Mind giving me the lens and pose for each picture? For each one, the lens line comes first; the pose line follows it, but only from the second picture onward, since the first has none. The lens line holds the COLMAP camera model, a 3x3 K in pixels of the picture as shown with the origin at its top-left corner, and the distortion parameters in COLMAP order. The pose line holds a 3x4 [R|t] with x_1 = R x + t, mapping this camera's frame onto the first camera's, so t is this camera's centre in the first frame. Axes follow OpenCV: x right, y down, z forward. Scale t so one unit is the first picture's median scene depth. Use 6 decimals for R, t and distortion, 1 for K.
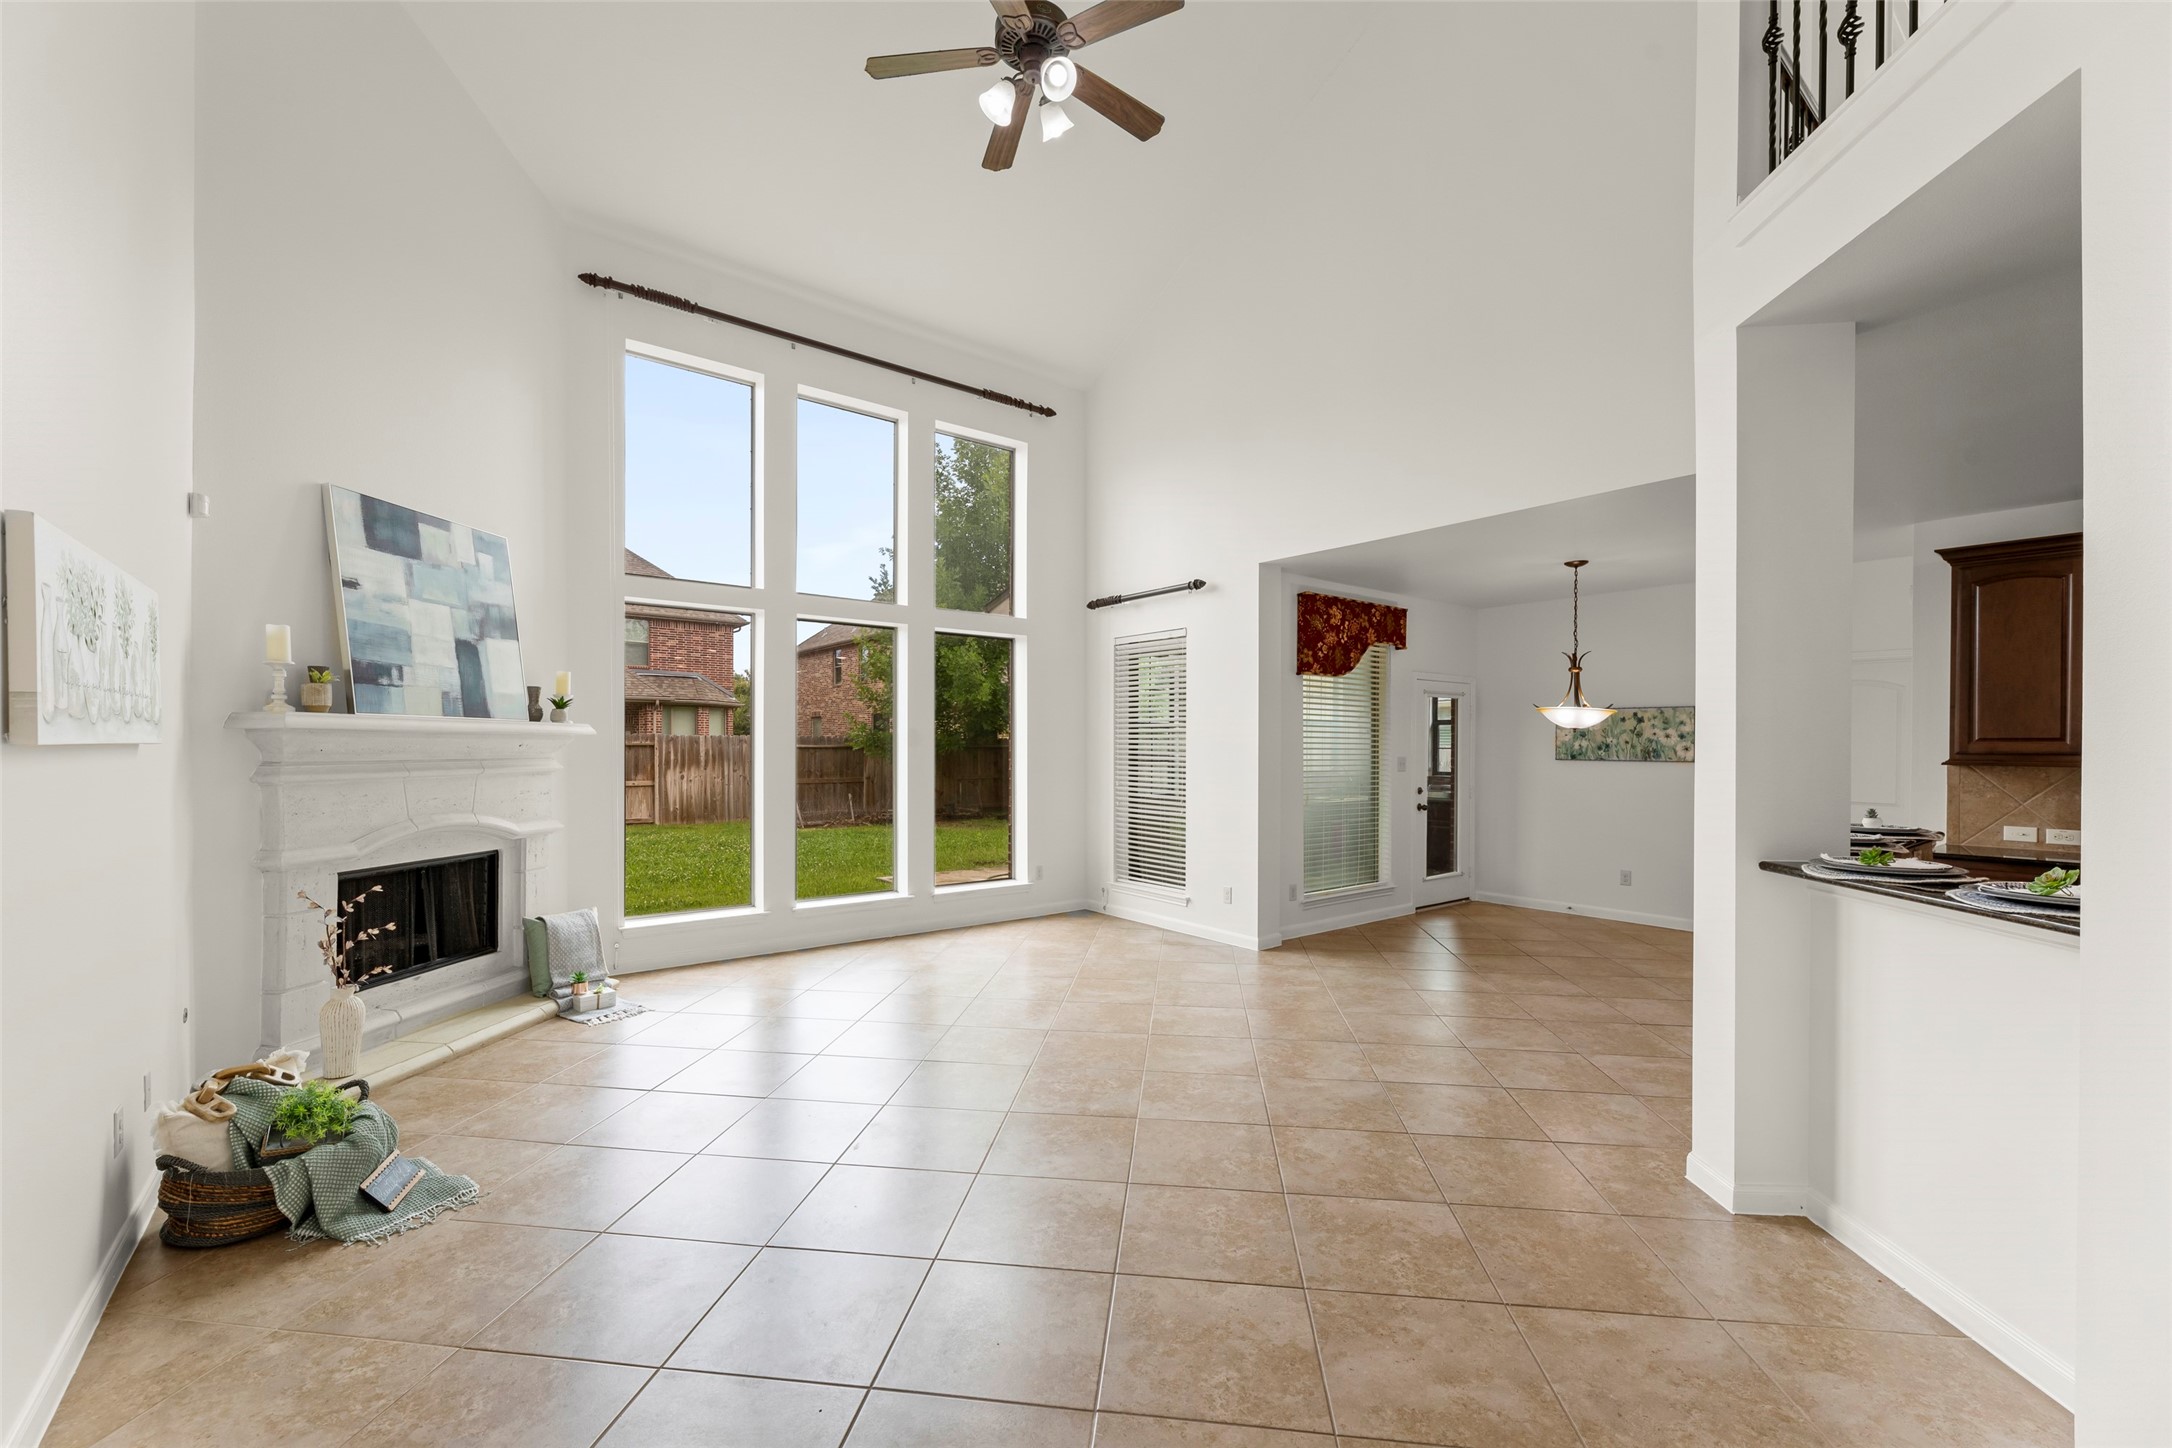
lens RADIAL K [[876.6, 0, 1082.7], [0, 876.6, 745.5], [0, 0, 1]] dist [-0.003416, 0.000052]
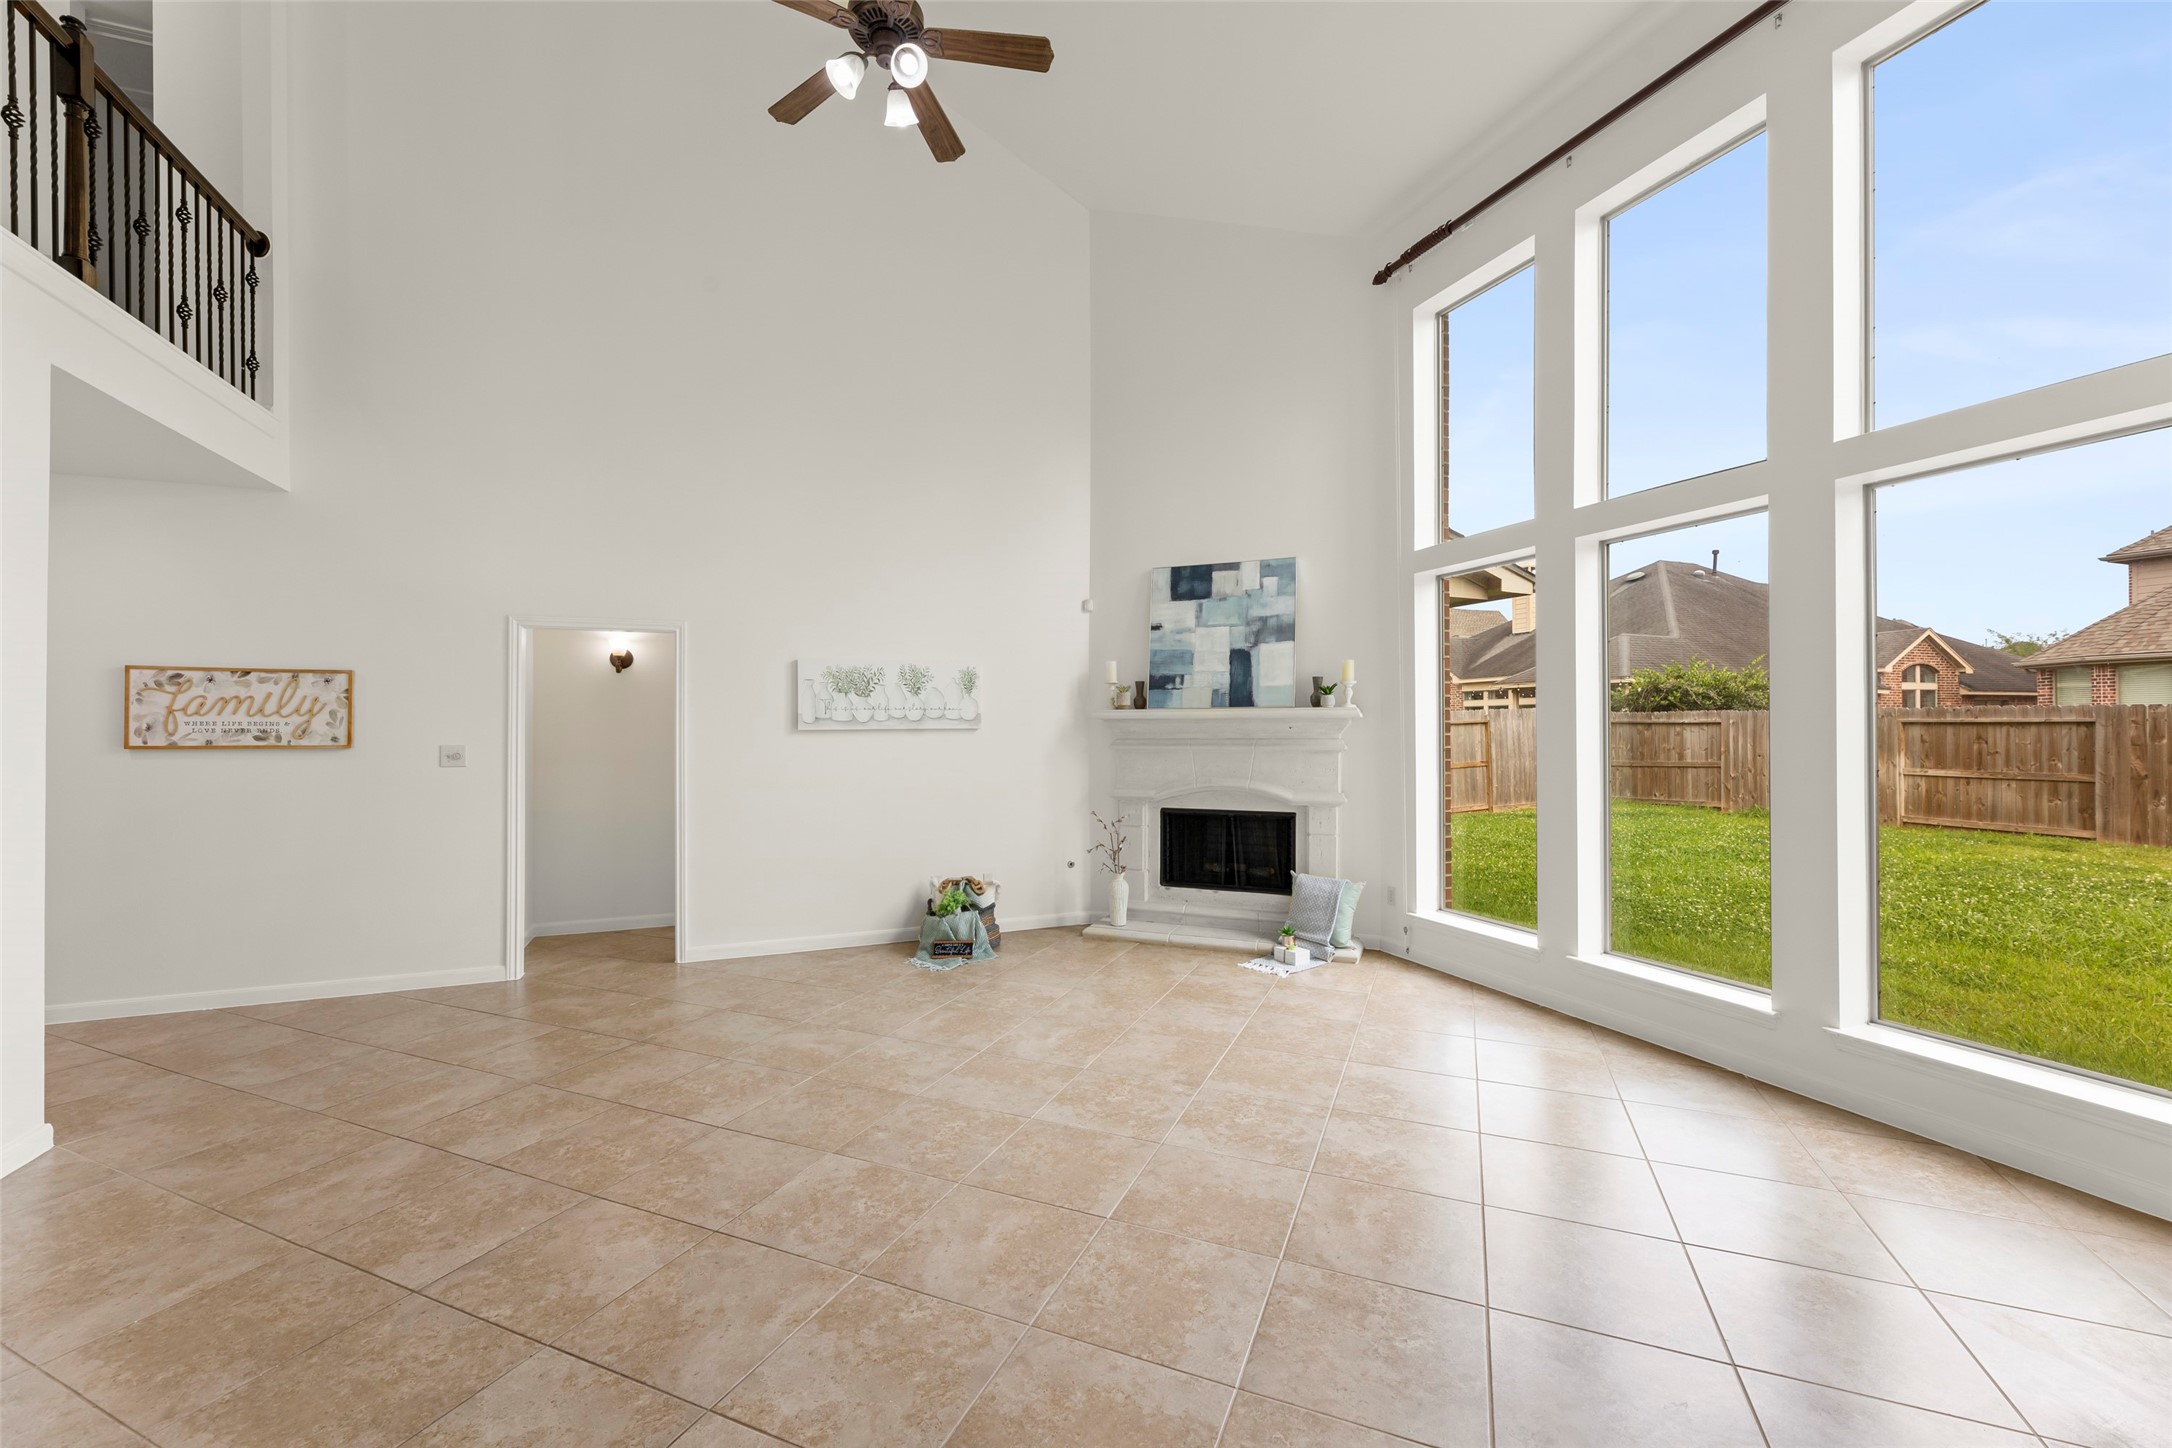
lens RADIAL K [[876.6, 0, 1081.1], [0, 876.6, 726.4], [0, 0, 1]] dist [-0.003416, 0.000052]
pose [[-0.278800, -0.003934, -0.960341, 0.667353], [0.005165, 0.999971, -0.005596, 0.003600], [0.960335, -0.006521, -0.278772, 1.186122]]
